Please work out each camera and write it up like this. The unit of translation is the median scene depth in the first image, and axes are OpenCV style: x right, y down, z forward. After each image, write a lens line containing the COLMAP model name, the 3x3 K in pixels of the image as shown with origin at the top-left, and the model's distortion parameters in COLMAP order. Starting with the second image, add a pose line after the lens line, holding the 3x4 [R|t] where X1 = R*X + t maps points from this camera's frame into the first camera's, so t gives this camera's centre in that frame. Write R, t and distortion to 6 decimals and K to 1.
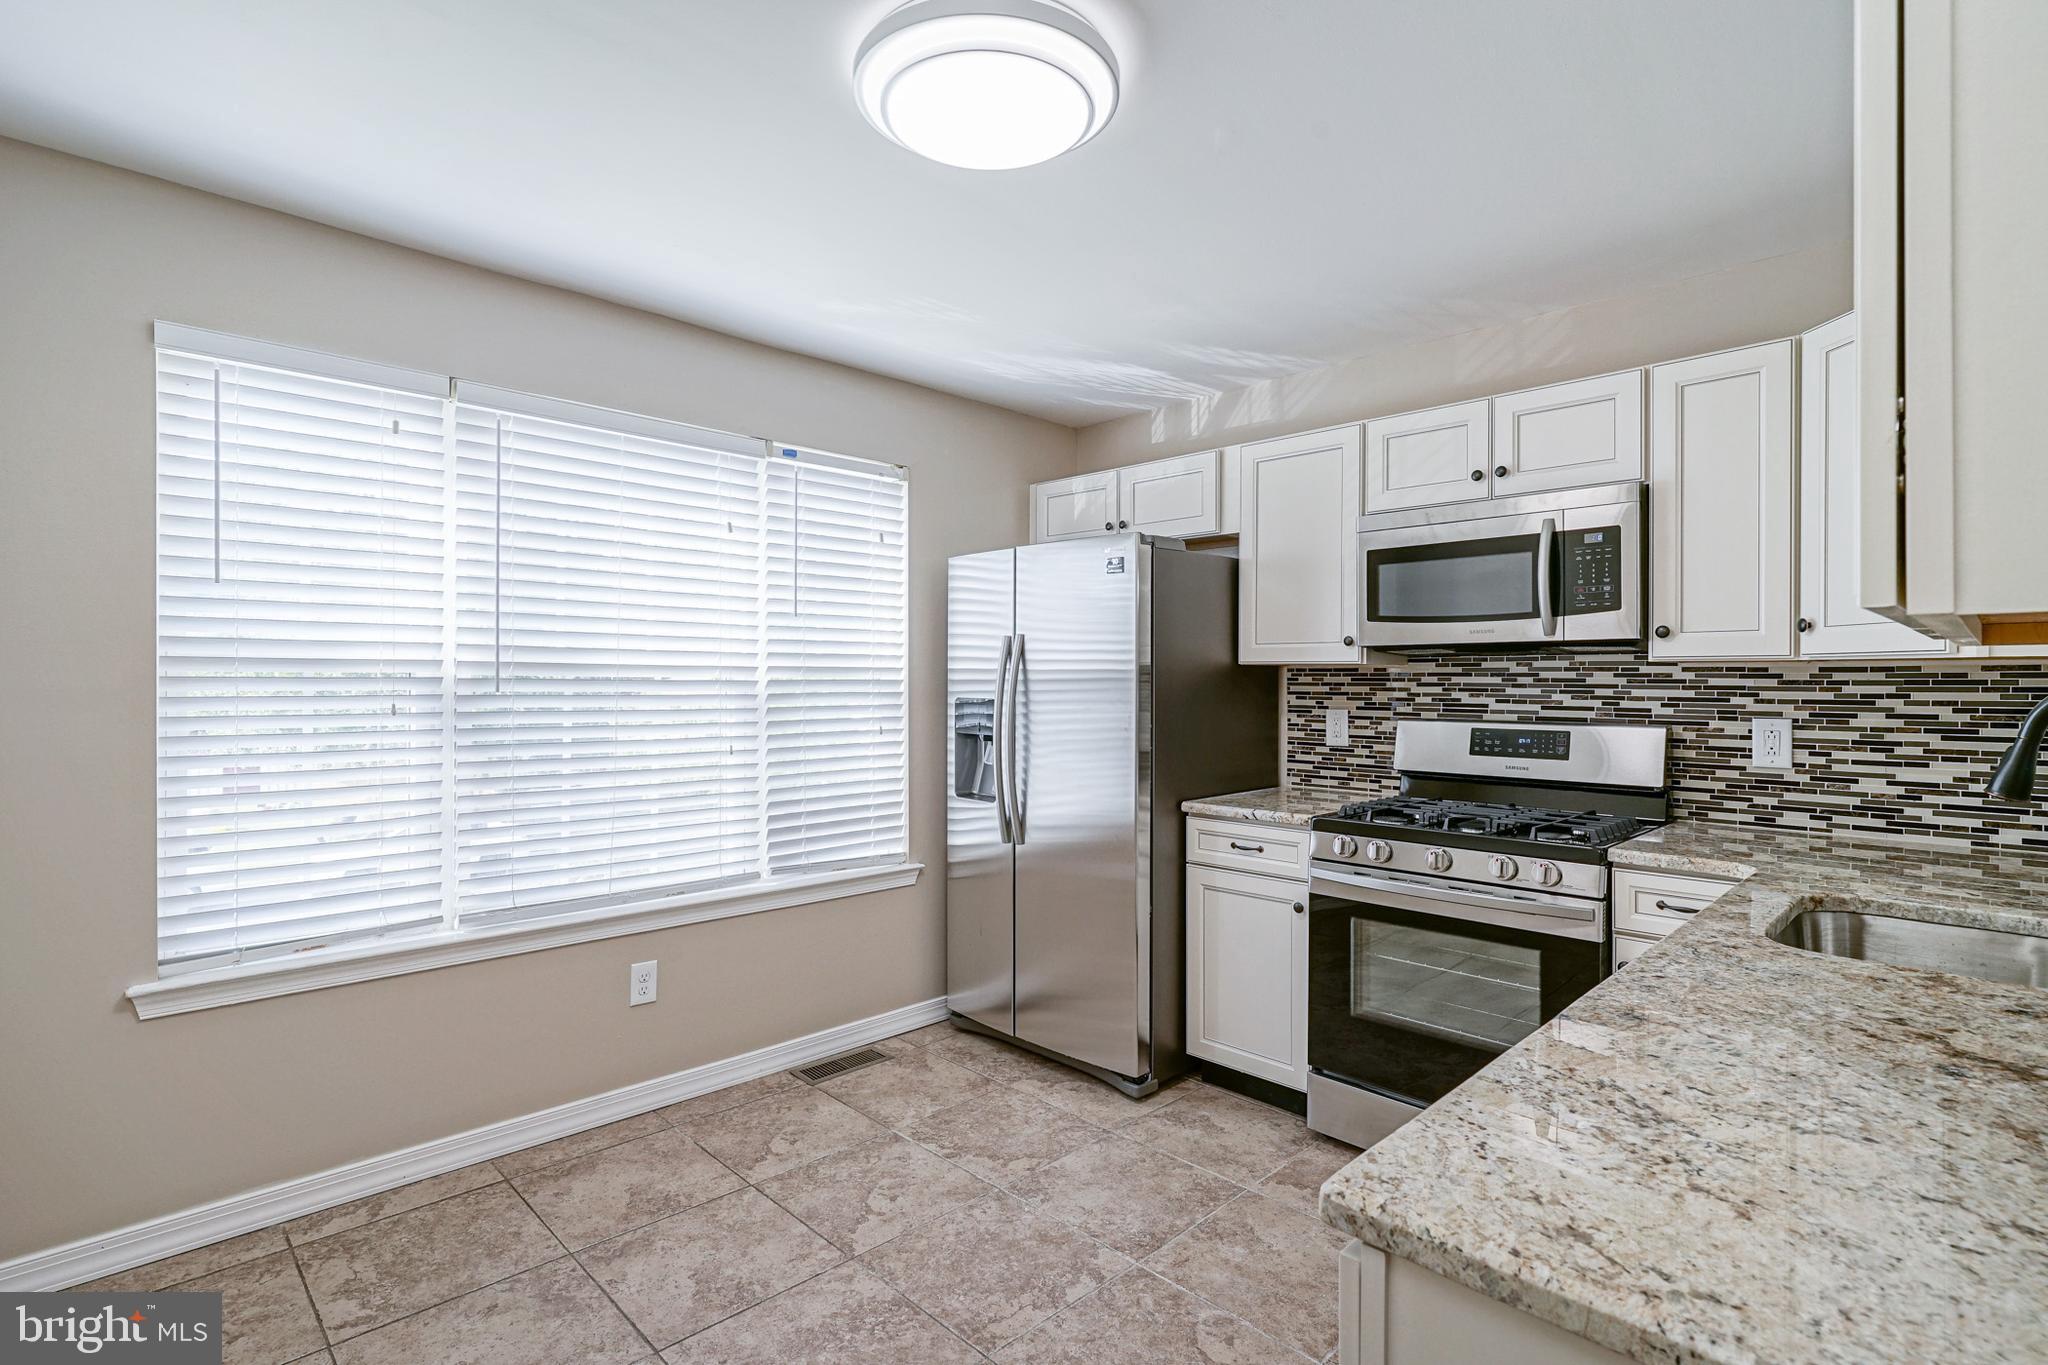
lens RADIAL K [[982.8, 0, 1030.1], [0, 982.8, 685.3], [0, 0, 1]] dist [-0.014450, 0.005941]
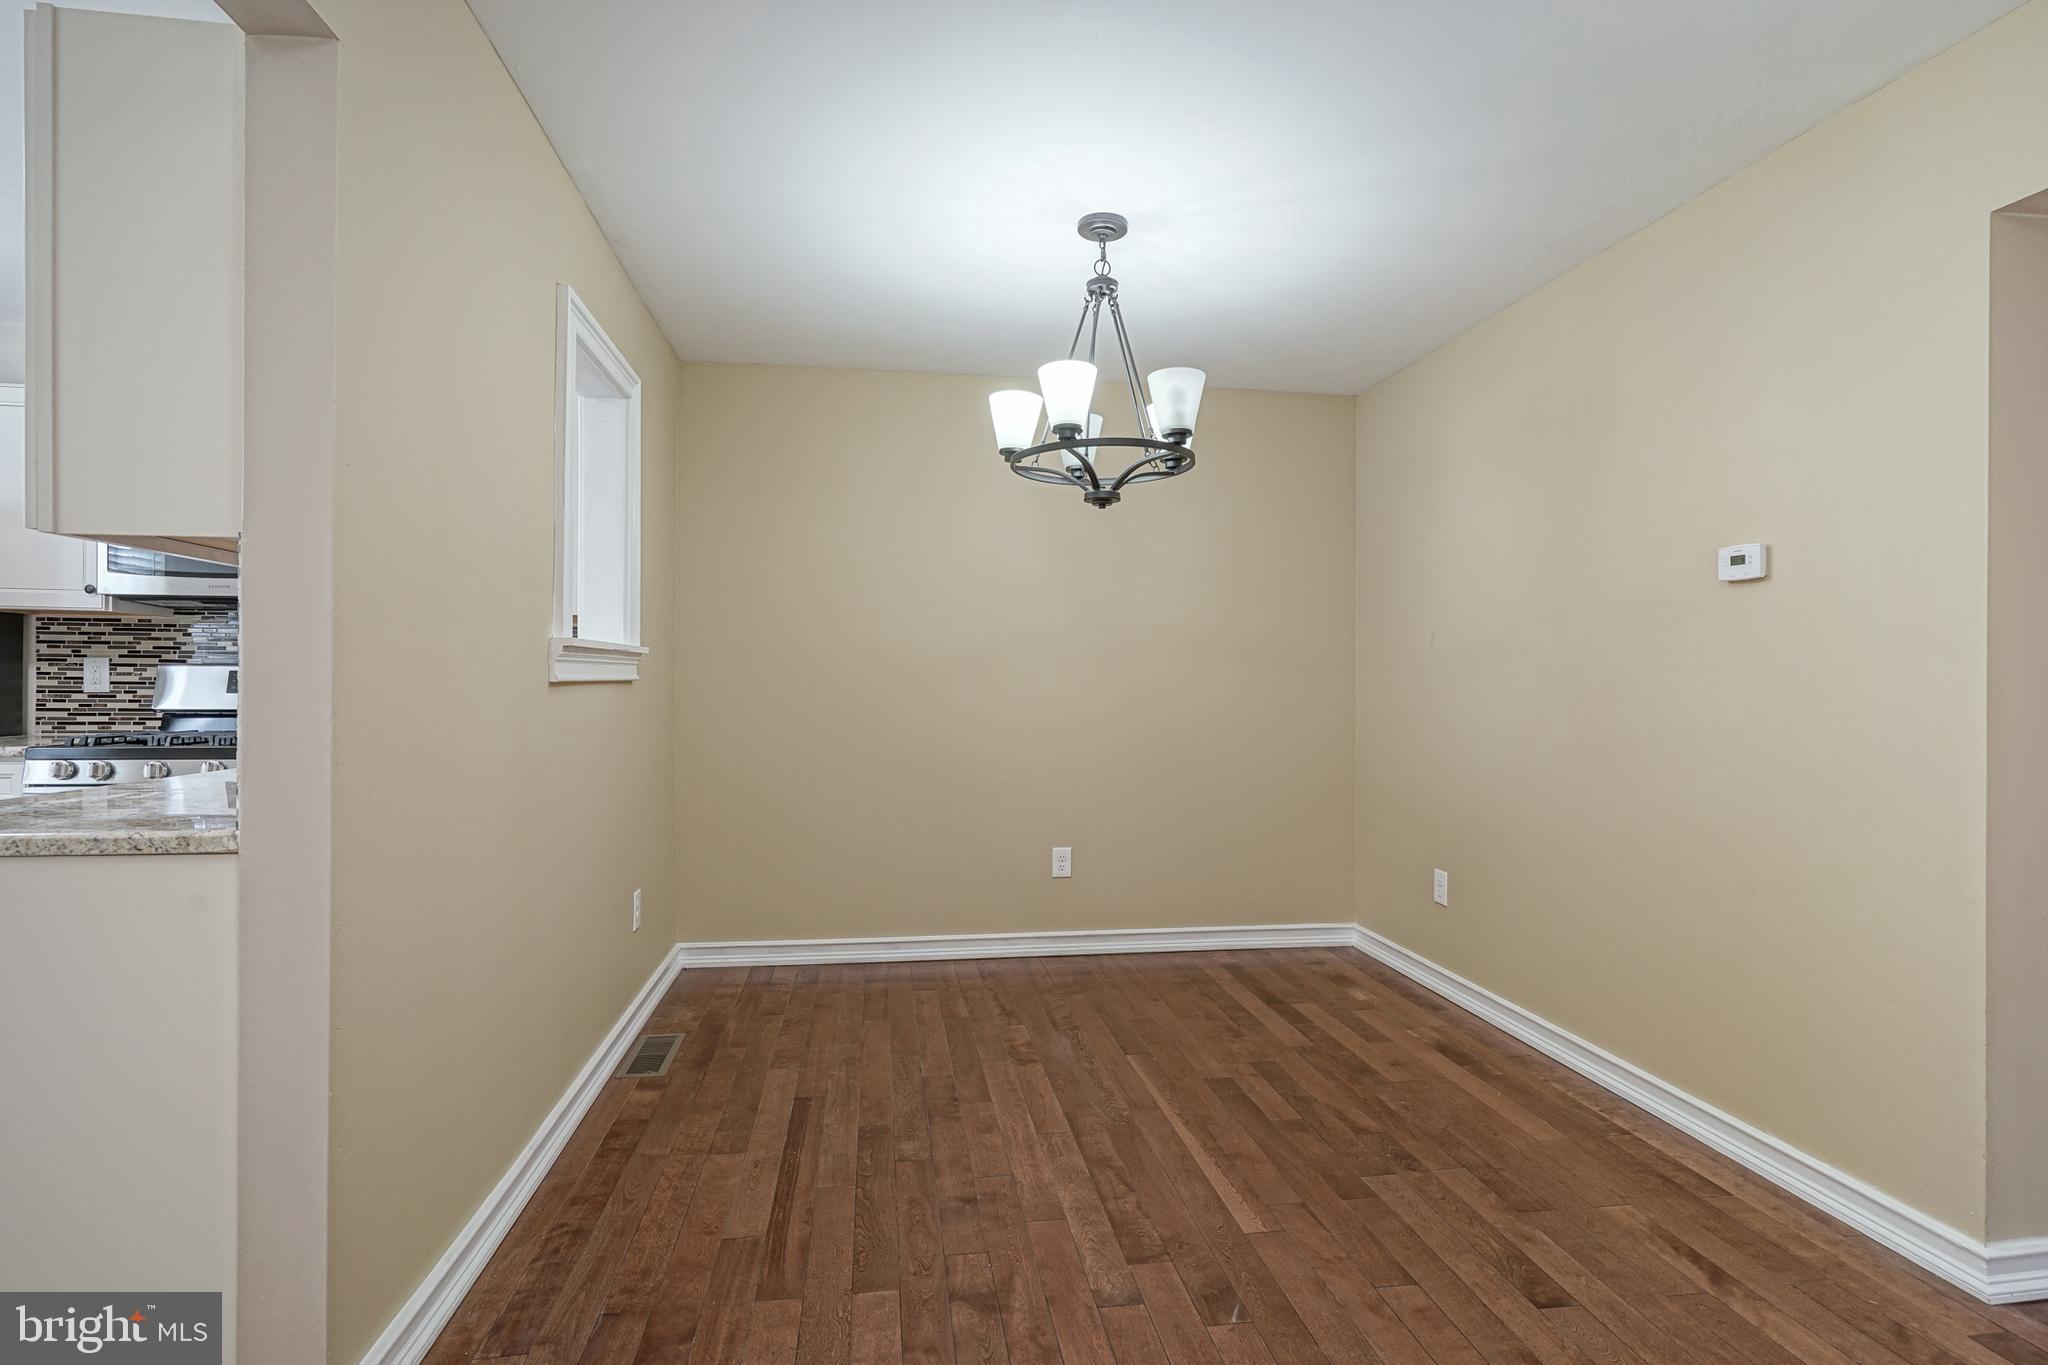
lens RADIAL K [[982.8, 0, 1009.3], [0, 982.8, 680.5], [0, 0, 1]] dist [-0.014450, 0.005941]
pose [[0.590773, 0.002968, 0.806833, 0.060009], [-0.003684, 0.999993, -0.000981, 0.056399], [-0.806830, -0.002393, 0.590779, -0.480564]]
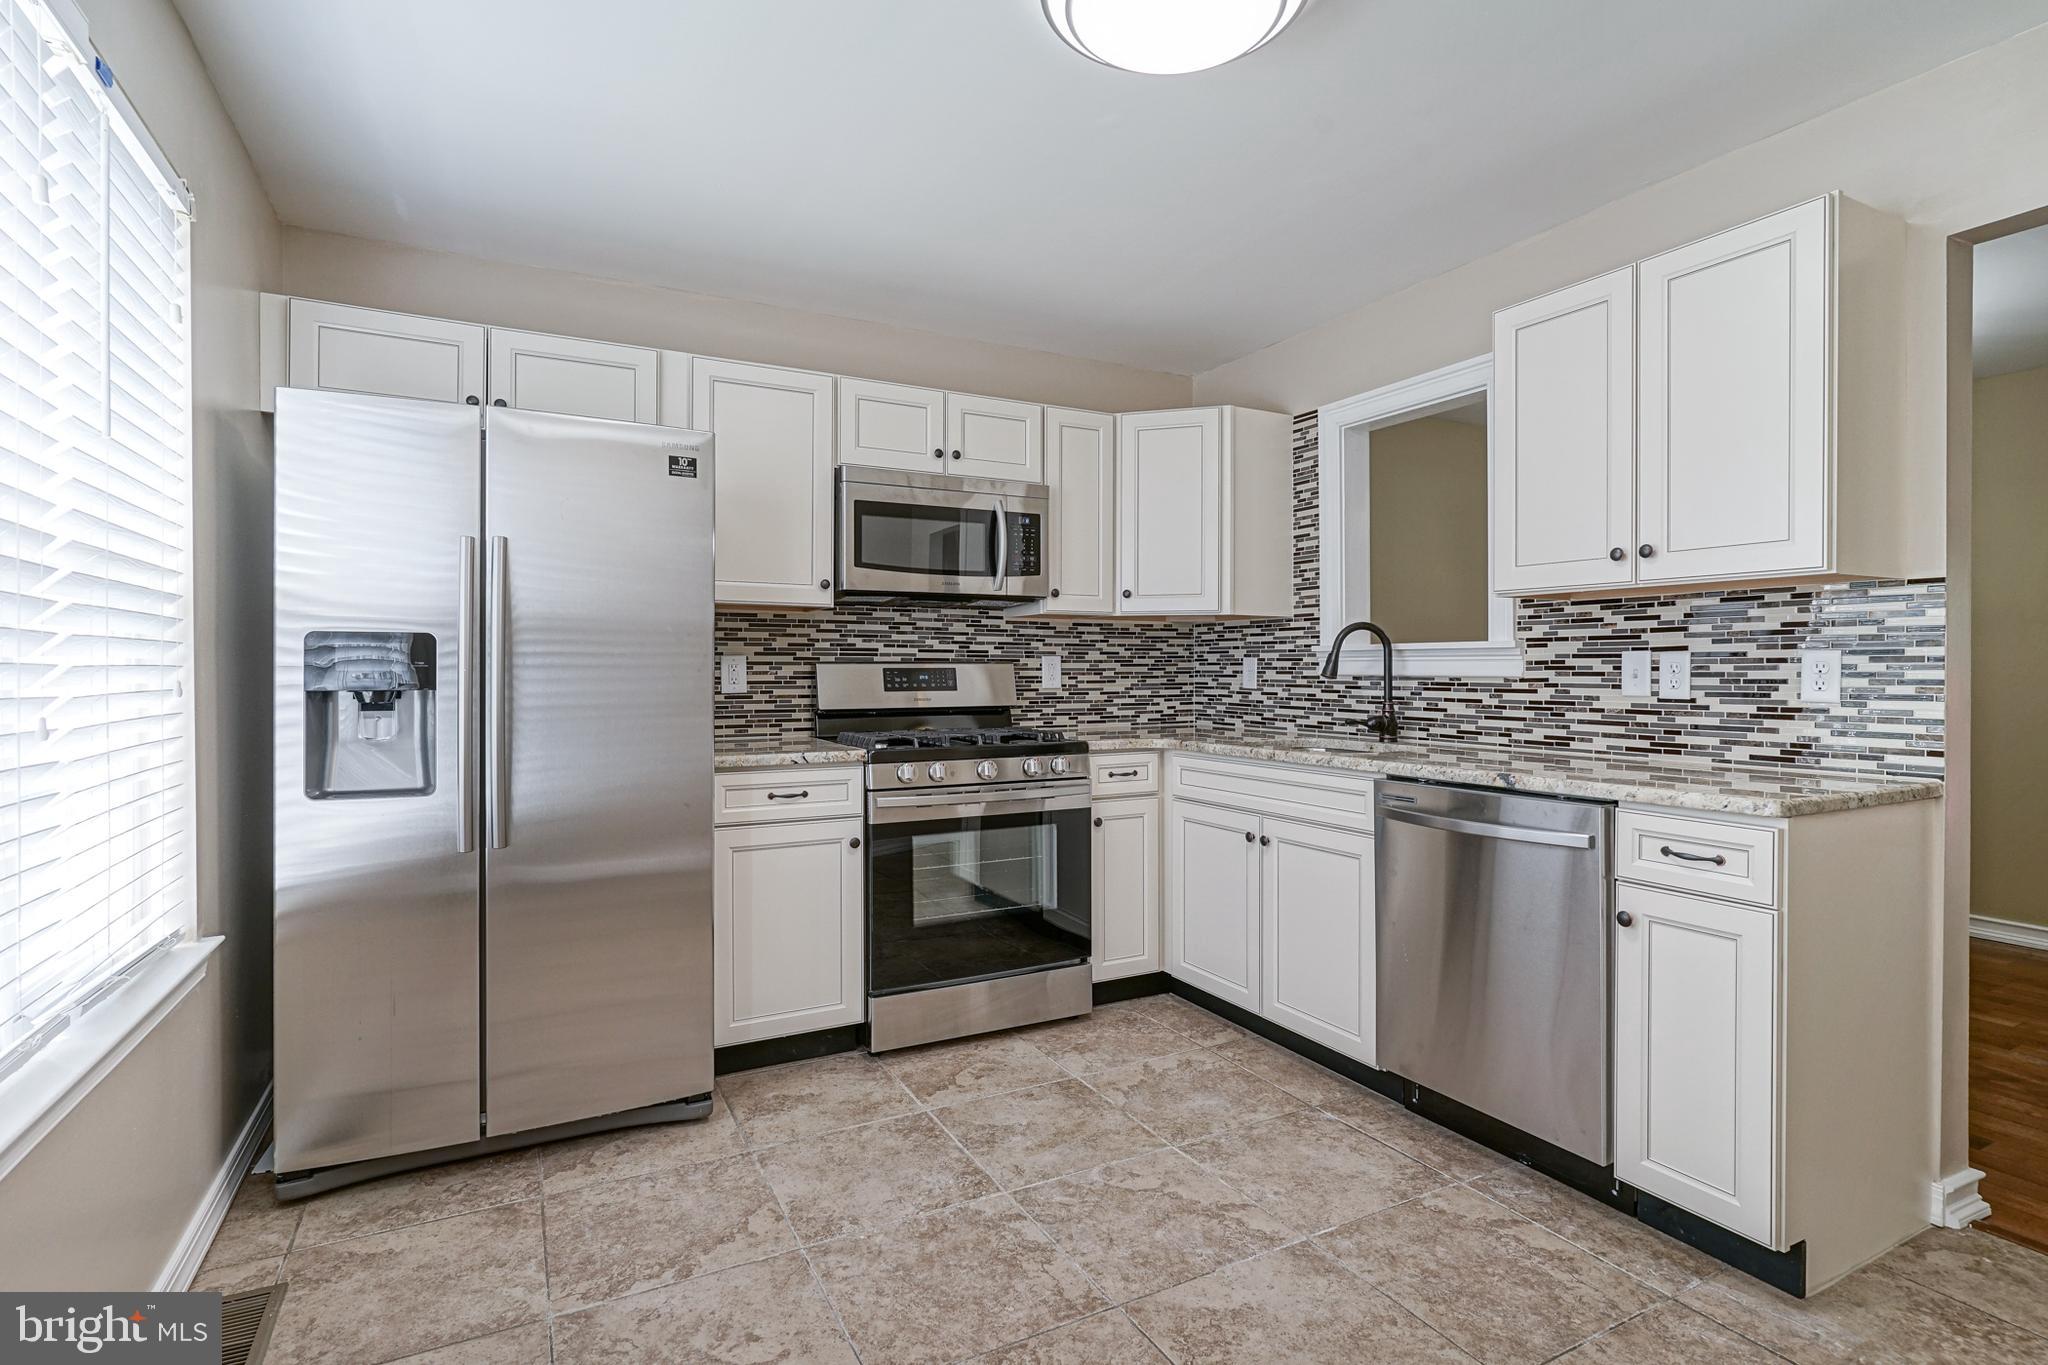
lens RADIAL K [[982.8, 0, 1027.2], [0, 982.8, 674.3], [0, 0, 1]] dist [-0.014450, 0.005941]
pose [[0.289092, -0.008228, 0.957266, -0.643259], [0.007067, 0.999954, 0.006460, 0.047187], [-0.957275, 0.004897, 0.289137, 0.535604]]
